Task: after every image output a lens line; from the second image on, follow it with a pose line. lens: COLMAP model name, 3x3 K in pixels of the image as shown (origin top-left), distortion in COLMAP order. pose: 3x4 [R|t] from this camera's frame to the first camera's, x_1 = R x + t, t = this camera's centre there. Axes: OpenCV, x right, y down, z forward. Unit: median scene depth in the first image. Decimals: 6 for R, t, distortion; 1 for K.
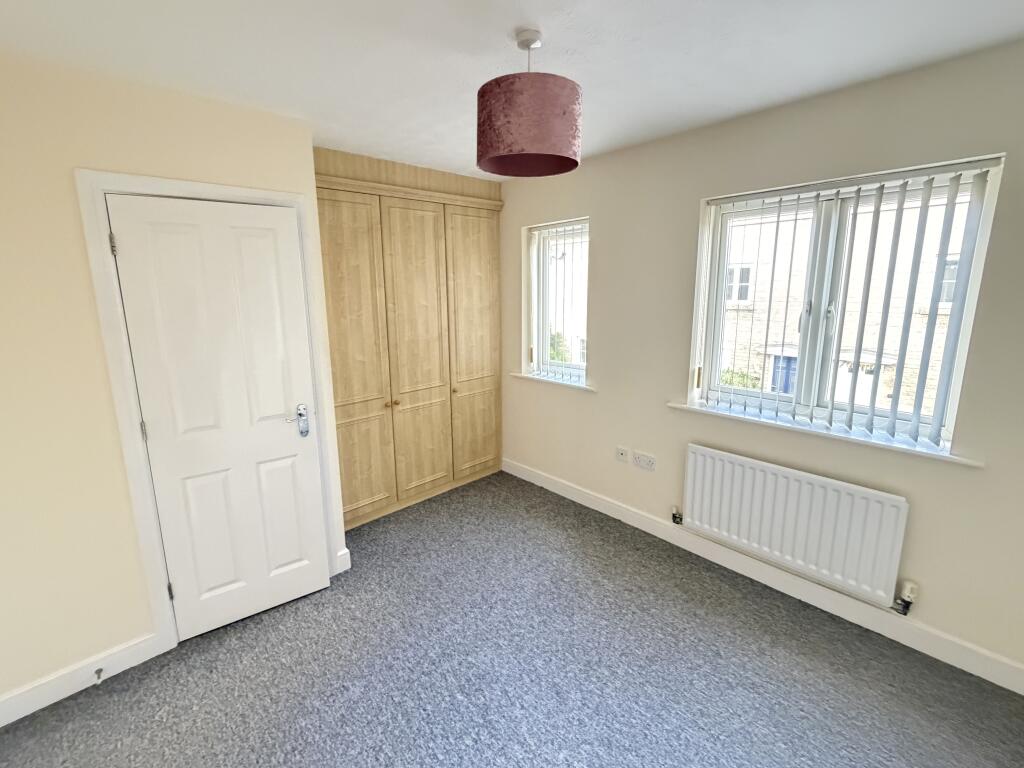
lens RADIAL K [[420.0, 0, 510.8], [0, 420.0, 361.8], [0, 0, 1]] dist [0.002326, 0.000212]
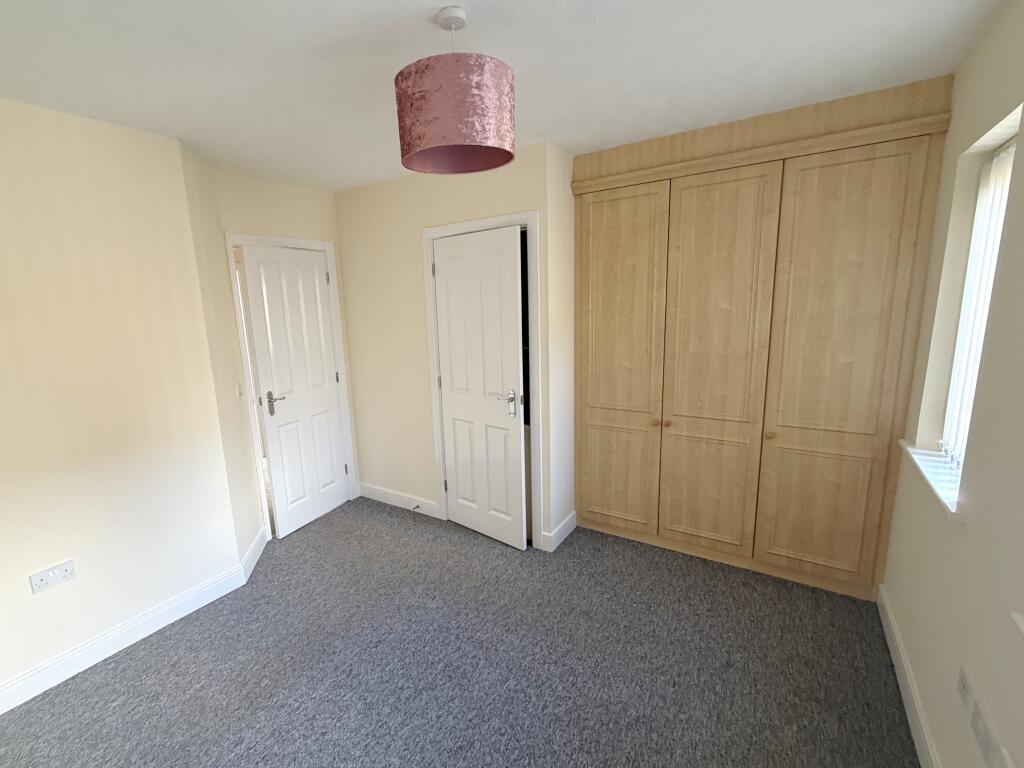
lens RADIAL K [[452.3, 0, 512.0], [0, 452.3, 384.0], [0, 0, 1]] dist [-0.002260, -0.000114]
pose [[0.268684, 0.177256, -0.946778, 0.491500], [-0.142274, 0.979444, 0.142996, -0.067346], [0.952663, 0.096281, 0.288379, 0.425434]]
